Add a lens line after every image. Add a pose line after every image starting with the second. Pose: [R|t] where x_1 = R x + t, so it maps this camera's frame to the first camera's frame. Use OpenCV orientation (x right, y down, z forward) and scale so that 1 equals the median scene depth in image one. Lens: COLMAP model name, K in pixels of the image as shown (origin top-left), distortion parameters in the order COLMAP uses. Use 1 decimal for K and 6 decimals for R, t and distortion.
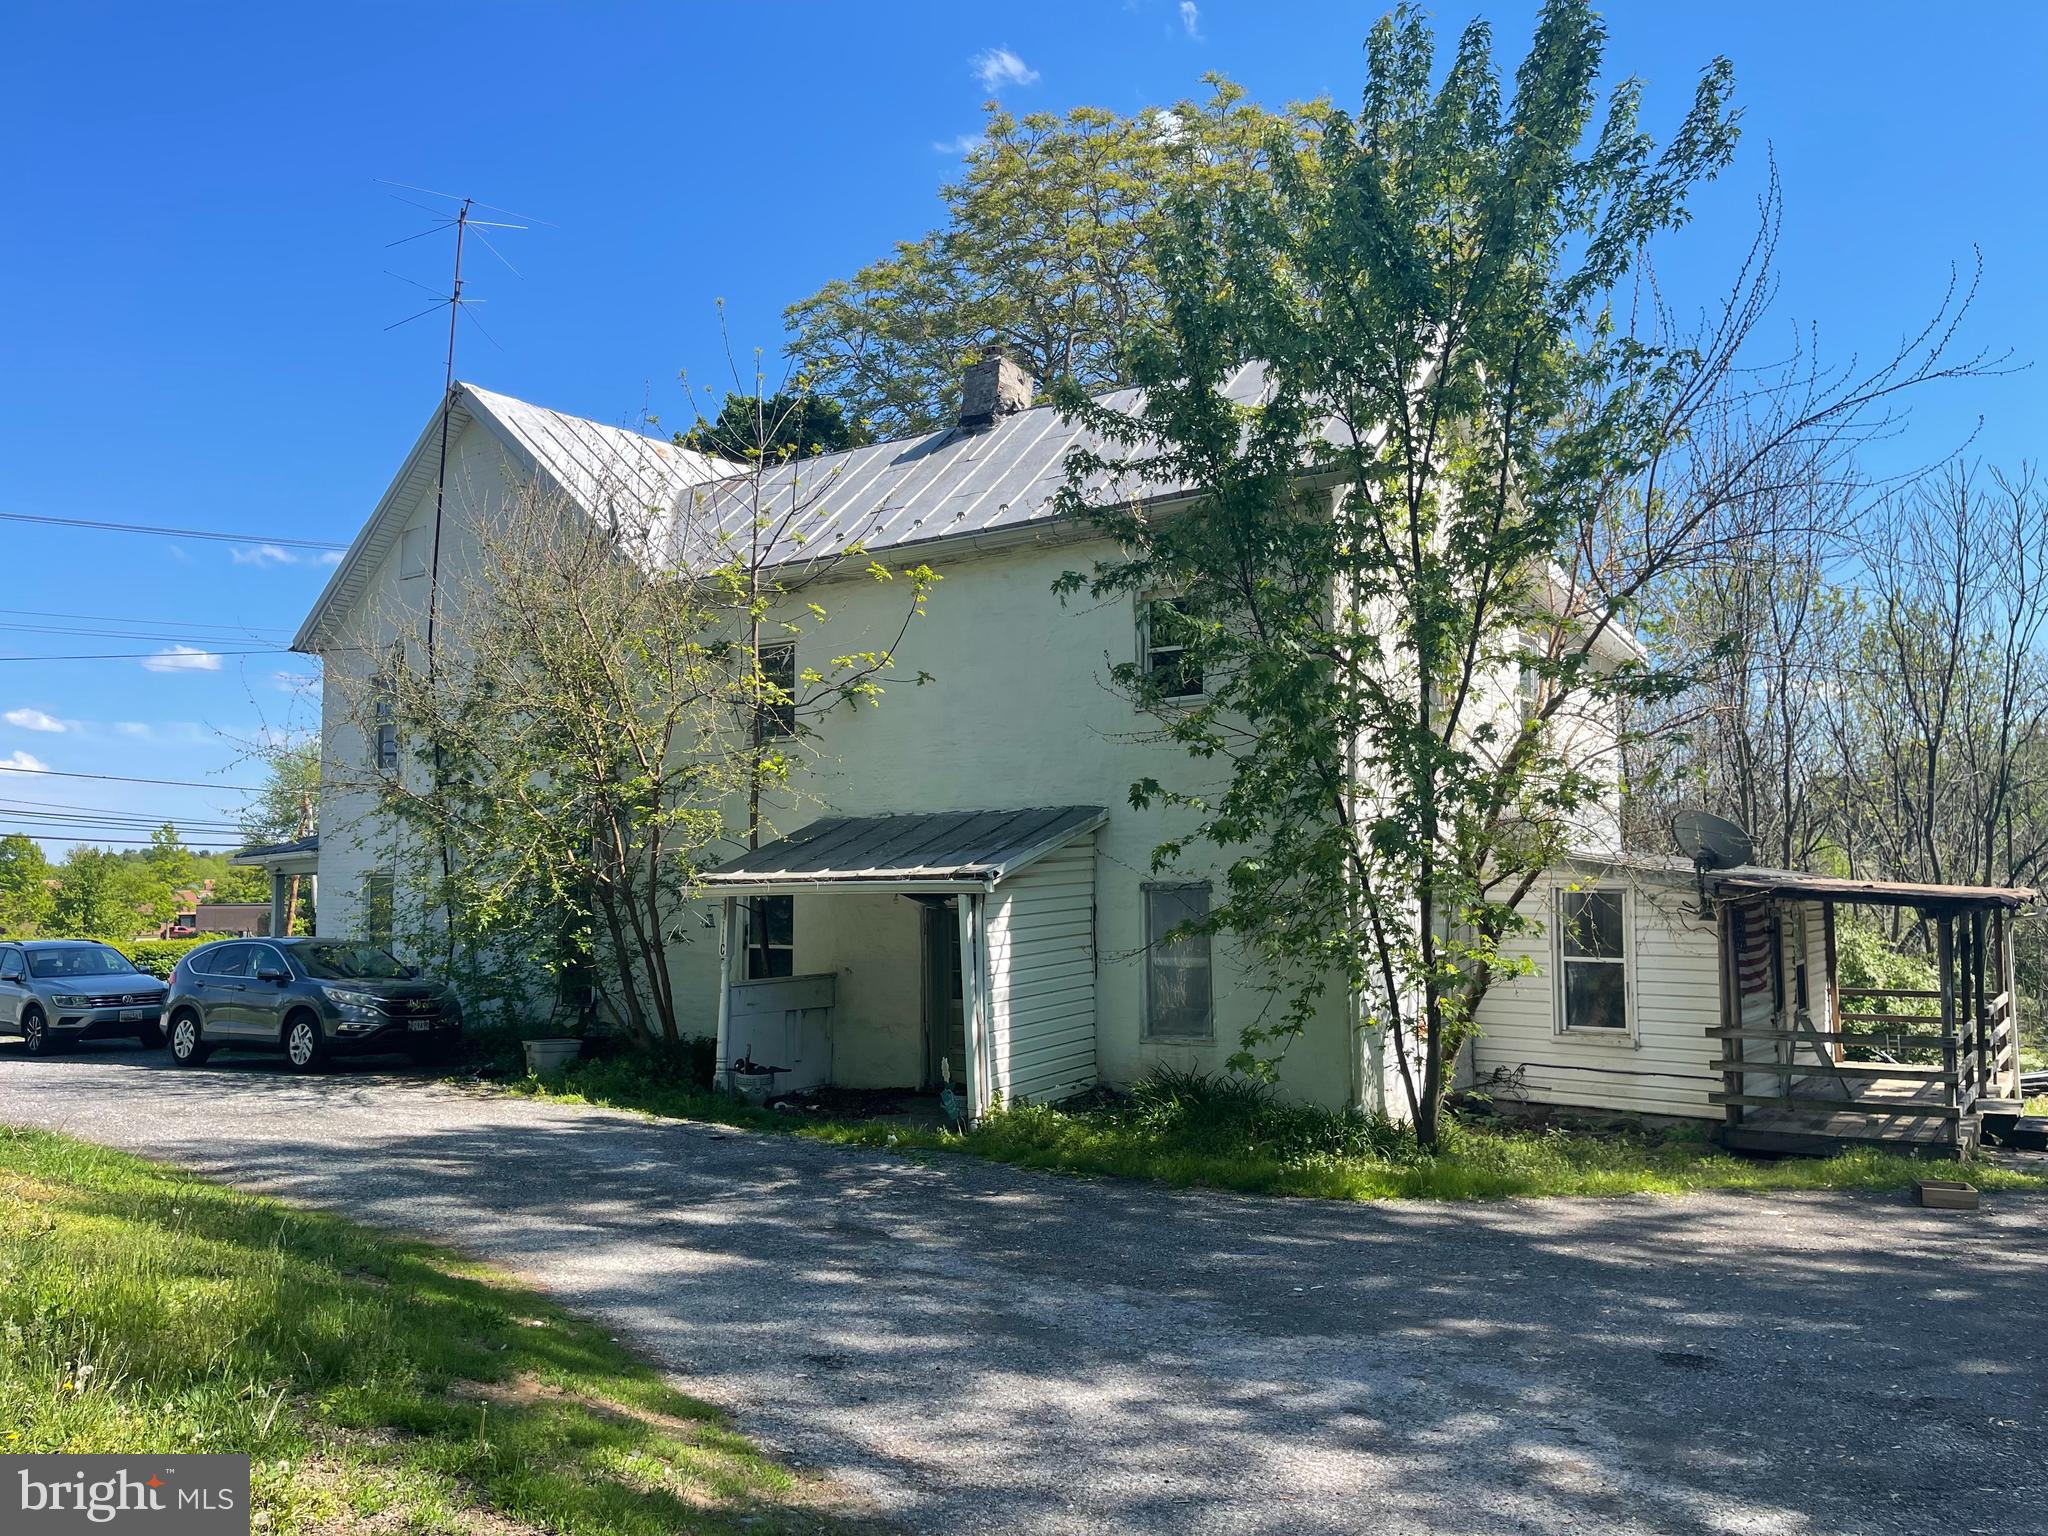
lens RADIAL K [[1519.7, 0, 1024.0], [0, 1519.7, 768.0], [0, 0, 1]] dist [0.092324, -0.130122]
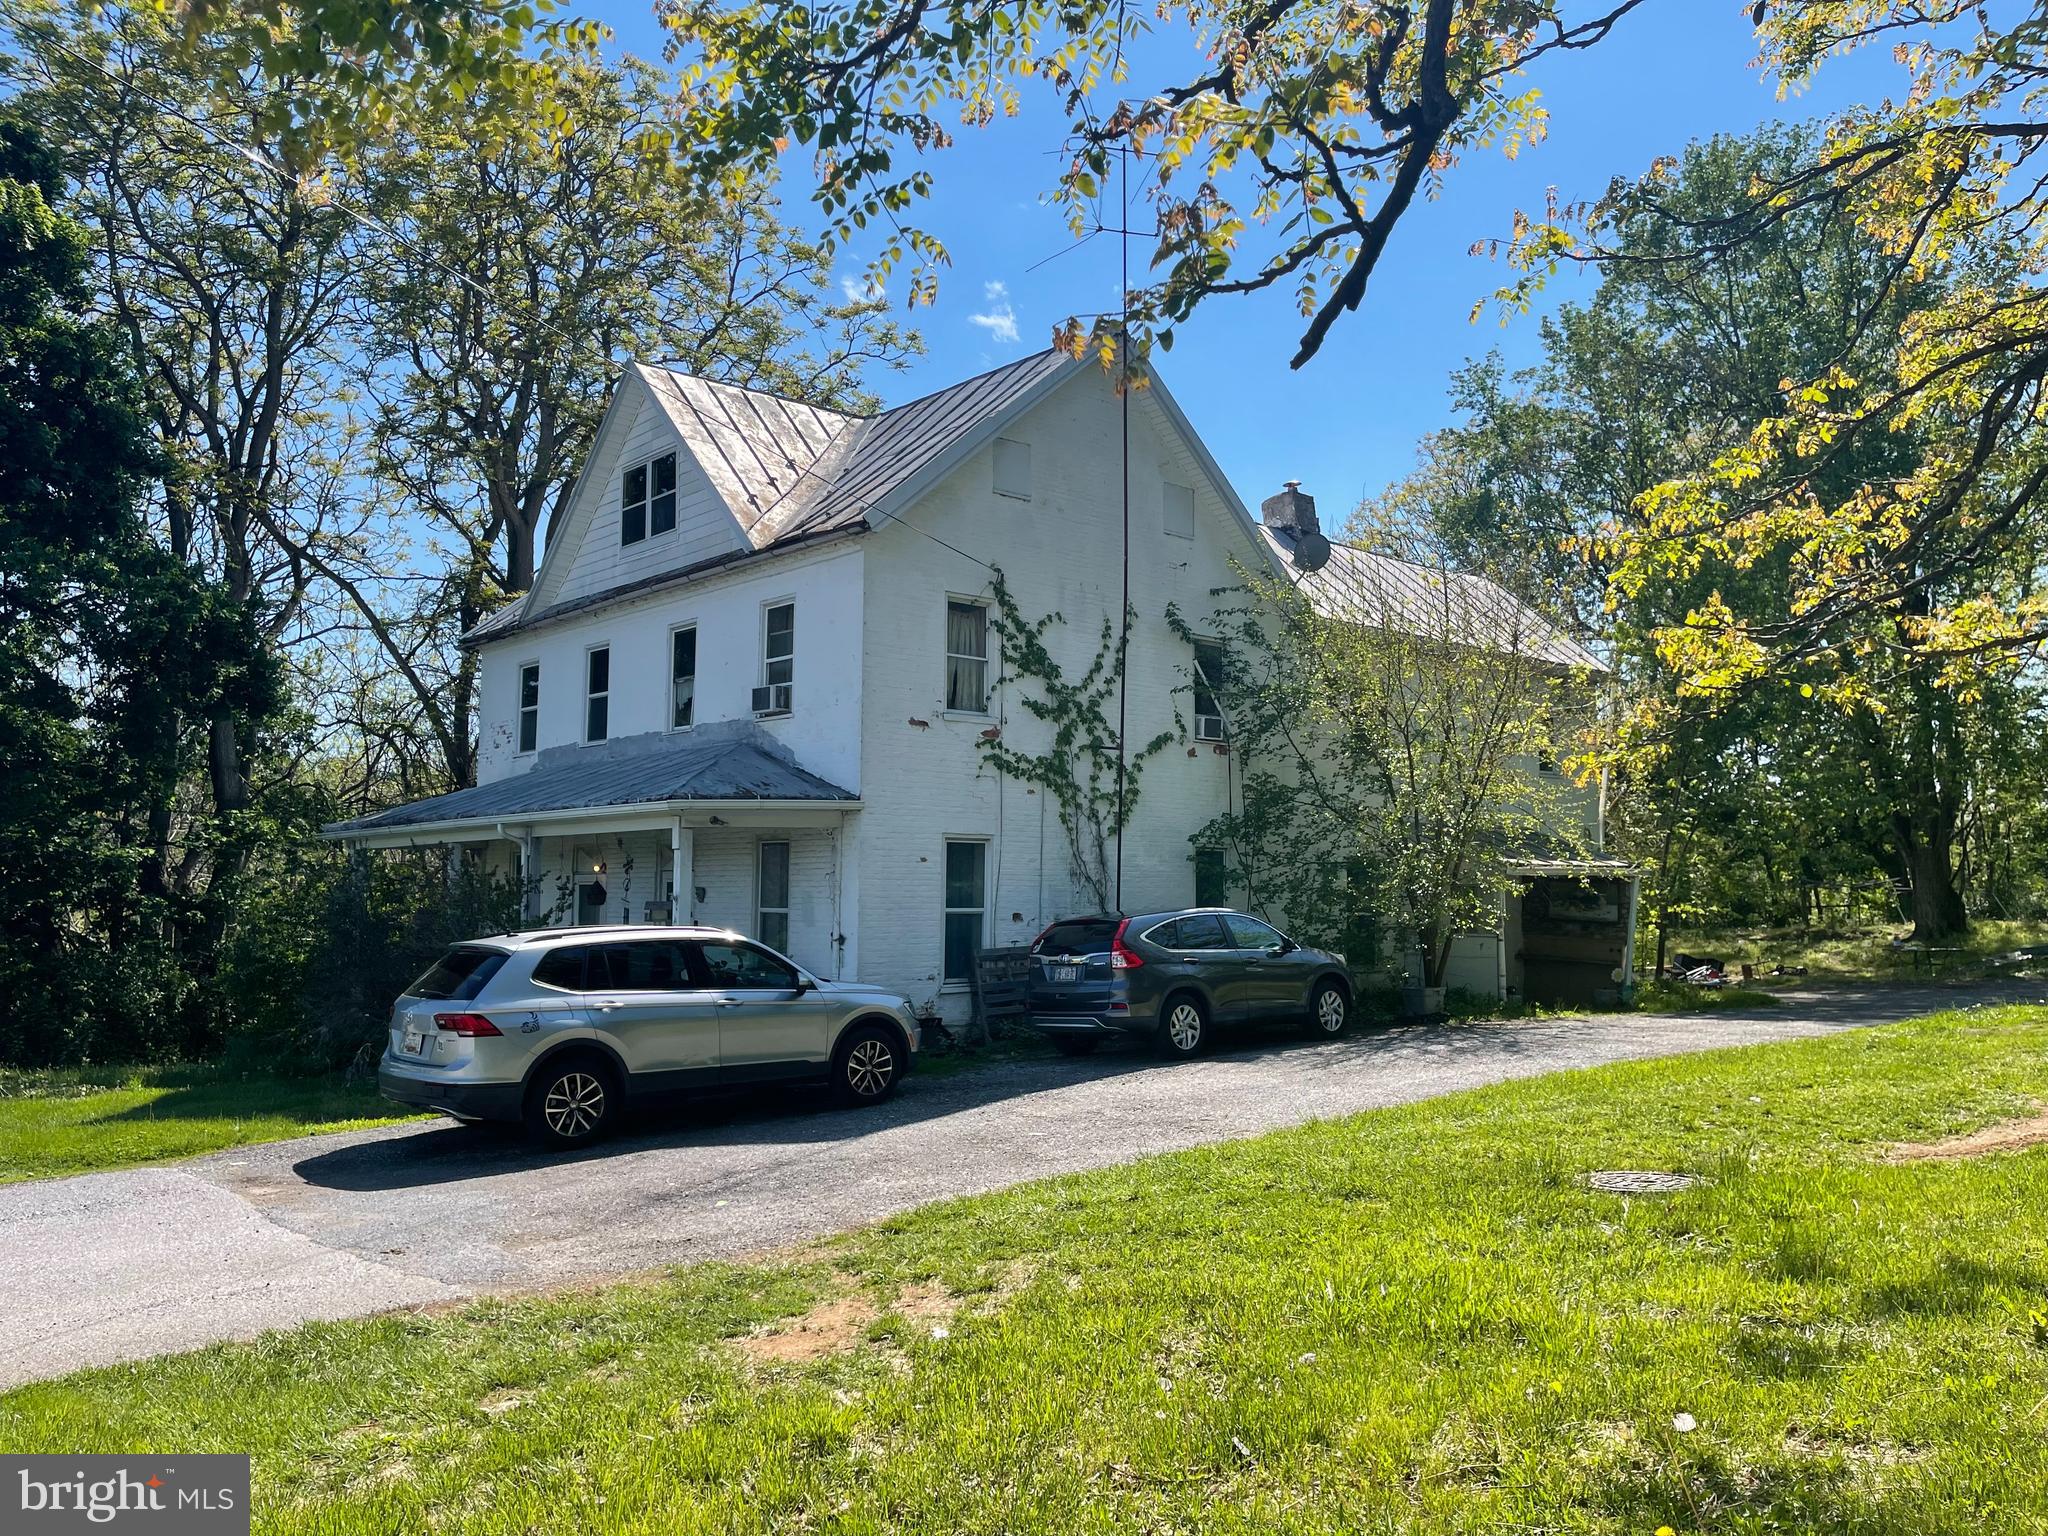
lens RADIAL K [[1519.7, 0, 1024.0], [0, 1519.7, 768.0], [0, 0, 1]] dist [0.092324, -0.130122]
pose [[0.186721, 0.054374, 0.980907, -1.634832], [-0.115178, 0.992793, -0.033108, 0.073763], [-0.975638, -0.106797, 0.191638, 1.089261]]
